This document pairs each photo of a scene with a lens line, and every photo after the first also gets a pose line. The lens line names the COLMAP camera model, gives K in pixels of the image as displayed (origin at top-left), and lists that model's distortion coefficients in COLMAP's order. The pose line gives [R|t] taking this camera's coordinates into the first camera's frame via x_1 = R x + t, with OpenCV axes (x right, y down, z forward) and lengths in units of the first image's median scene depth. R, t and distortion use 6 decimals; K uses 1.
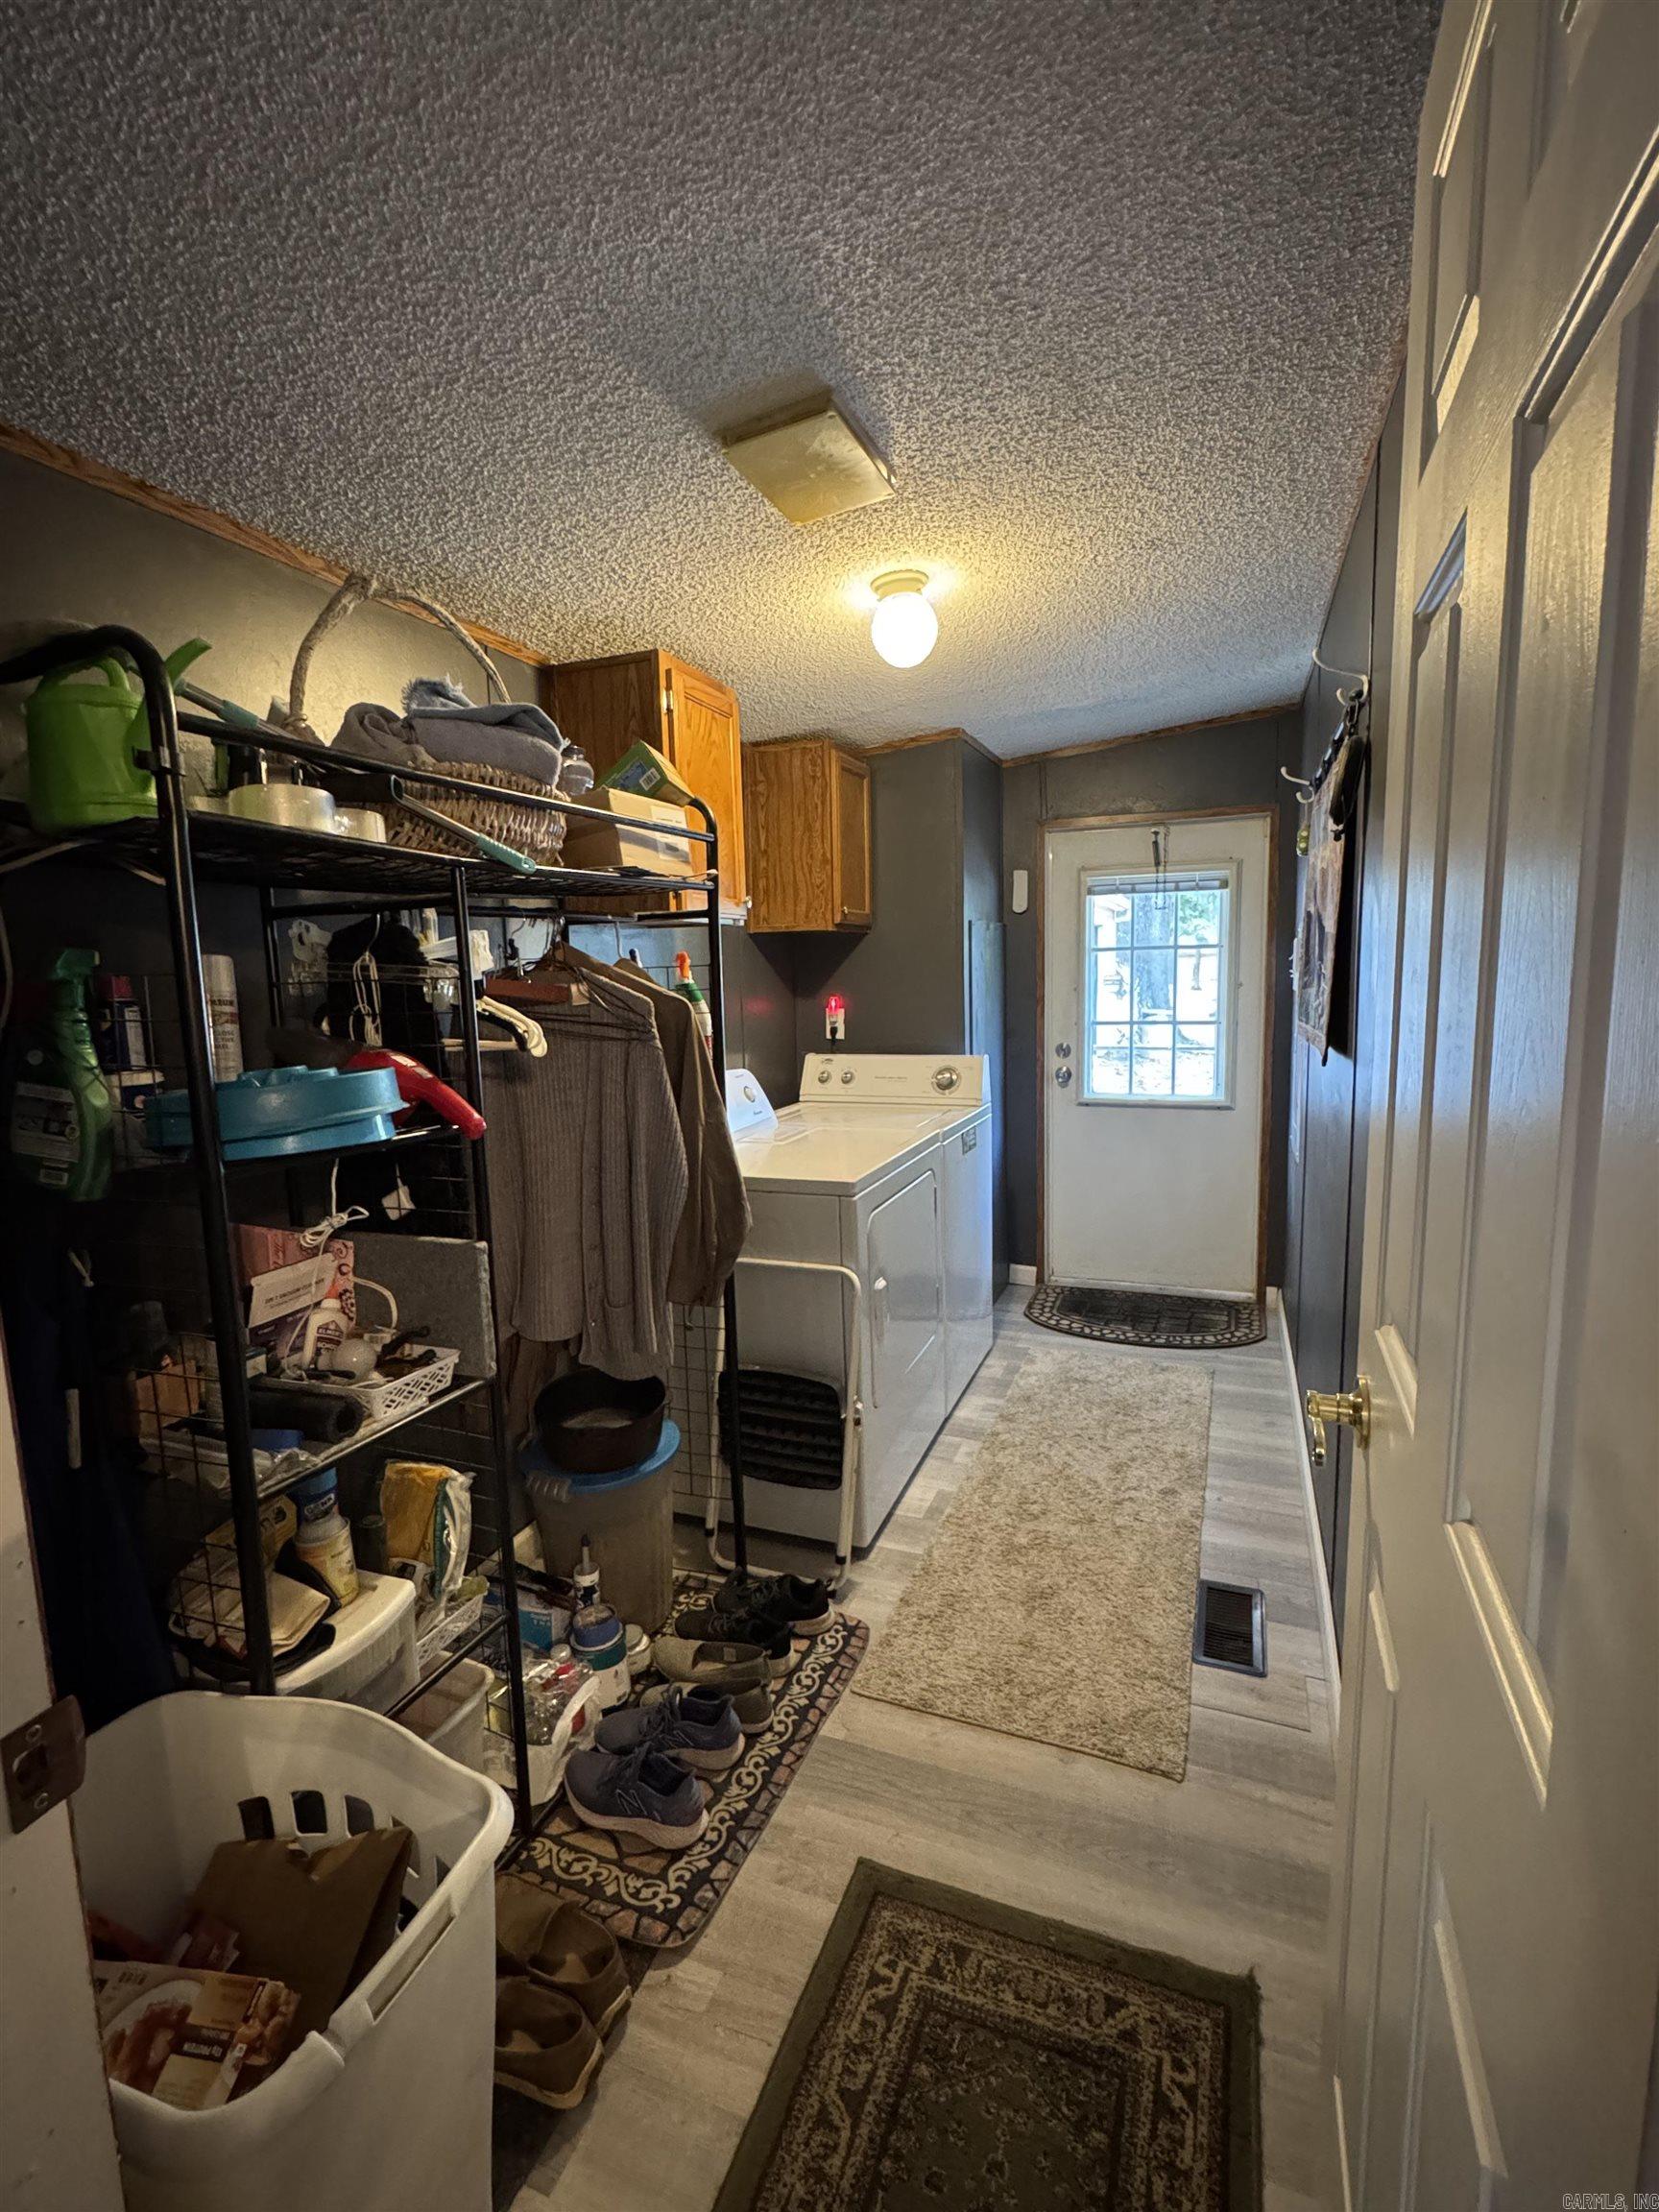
lens RADIAL K [[1017.6, 0, 829.5], [0, 1017.6, 1106.0], [0, 0, 1]] dist [0.002863, 0.000330]
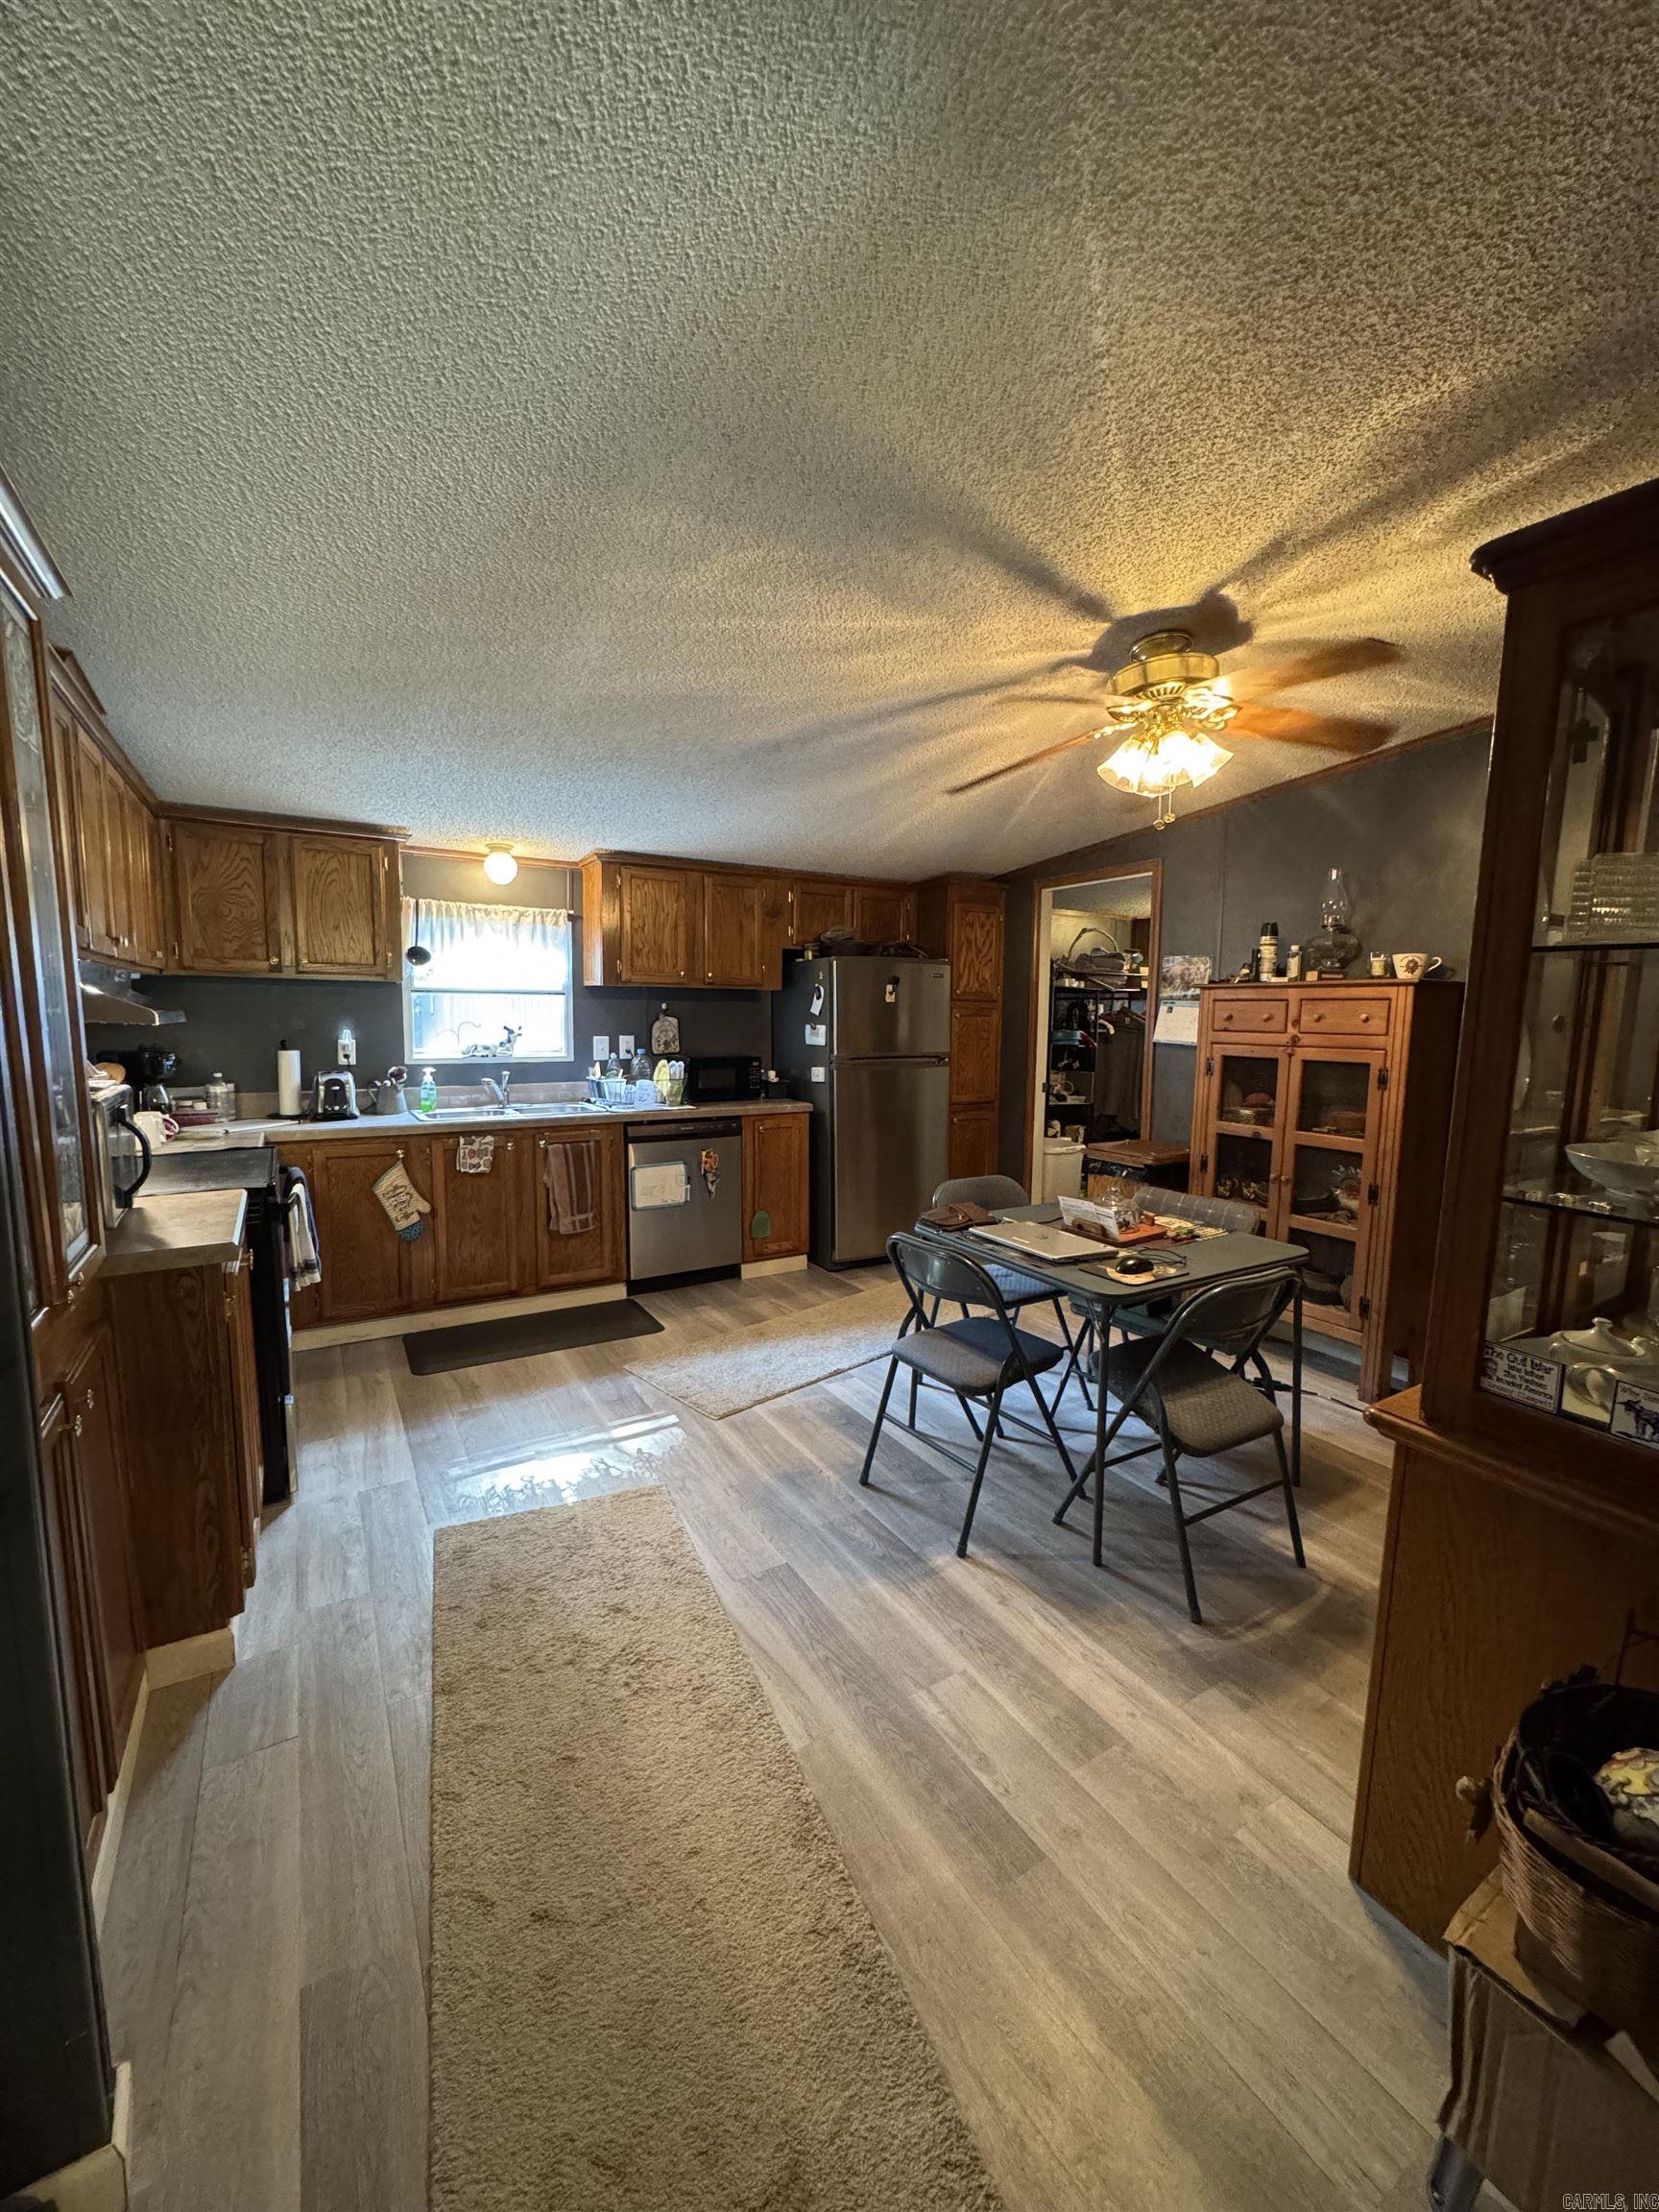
lens RADIAL K [[886.4, 0, 829.5], [0, 886.4, 1106.0], [0, 0, 1]] dist [-0.003107, -0.000034]
pose [[0.795998, 0.099932, -0.596993, 1.055137], [-0.117345, 0.993043, 0.009766, 0.366867], [0.593816, 0.062280, 0.802187, -2.753987]]
